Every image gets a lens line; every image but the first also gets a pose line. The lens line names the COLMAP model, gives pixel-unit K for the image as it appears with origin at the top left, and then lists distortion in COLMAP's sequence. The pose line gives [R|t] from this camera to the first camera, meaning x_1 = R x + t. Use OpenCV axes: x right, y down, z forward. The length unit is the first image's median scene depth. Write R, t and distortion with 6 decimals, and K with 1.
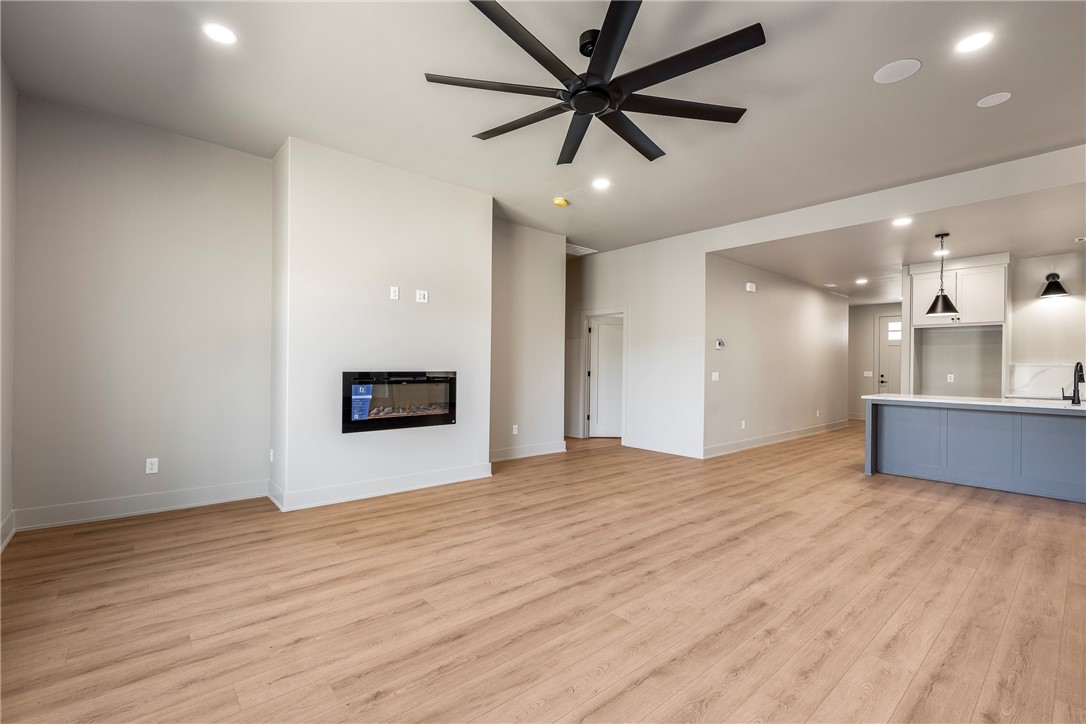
lens RADIAL K [[483.5, 0, 543.0], [0, 483.5, 360.6], [0, 0, 1]] dist [-0.000720, 0.000197]
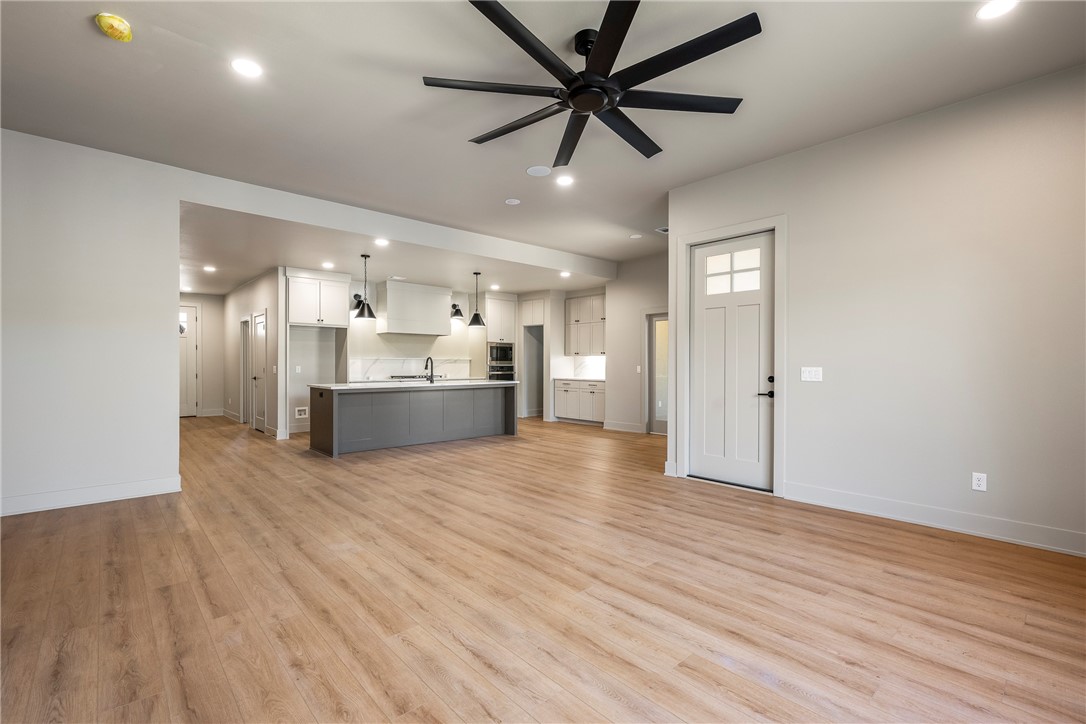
lens RADIAL K [[483.5, 0, 546.9], [0, 483.5, 364.8], [0, 0, 1]] dist [-0.000720, 0.000197]
pose [[-0.030652, -0.014339, 0.999427, -0.742062], [-0.013017, 0.999818, 0.013946, 0.001185], [-0.999445, -0.012582, -0.030833, 0.909769]]
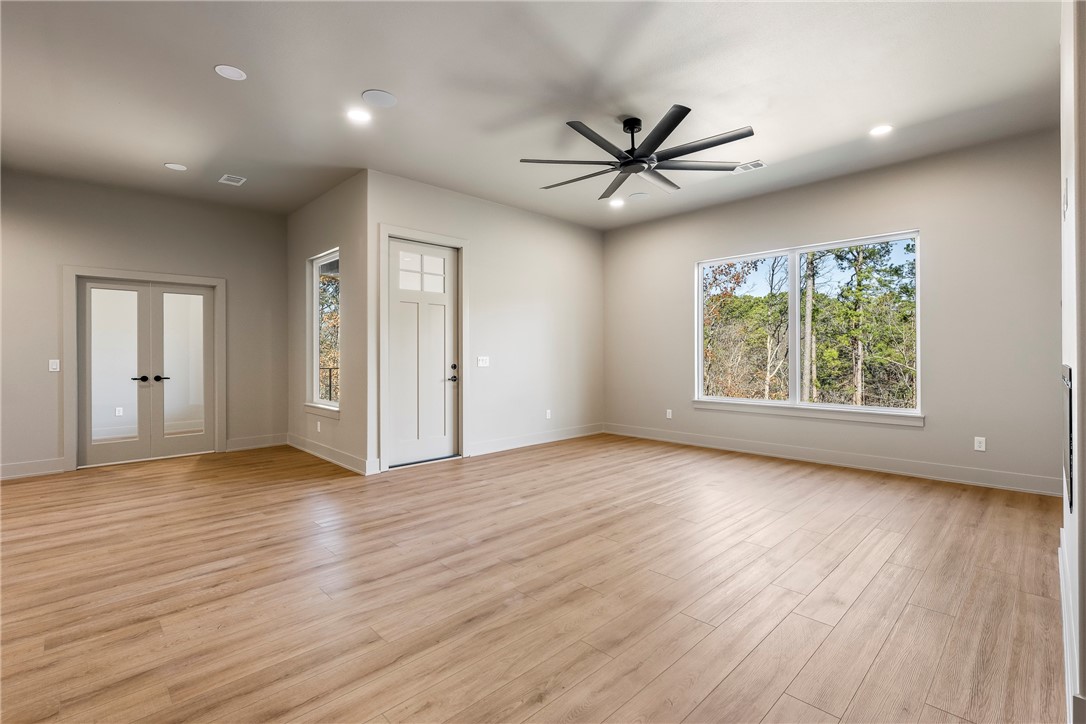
lens RADIAL K [[483.5, 0, 562.3], [0, 483.5, 358.3], [0, 0, 1]] dist [-0.000720, 0.000197]
pose [[-0.997427, -0.007883, -0.071261, 0.328167], [-0.007611, 0.999963, -0.004086, 0.026935], [0.071291, -0.003533, -0.997449, 1.953970]]
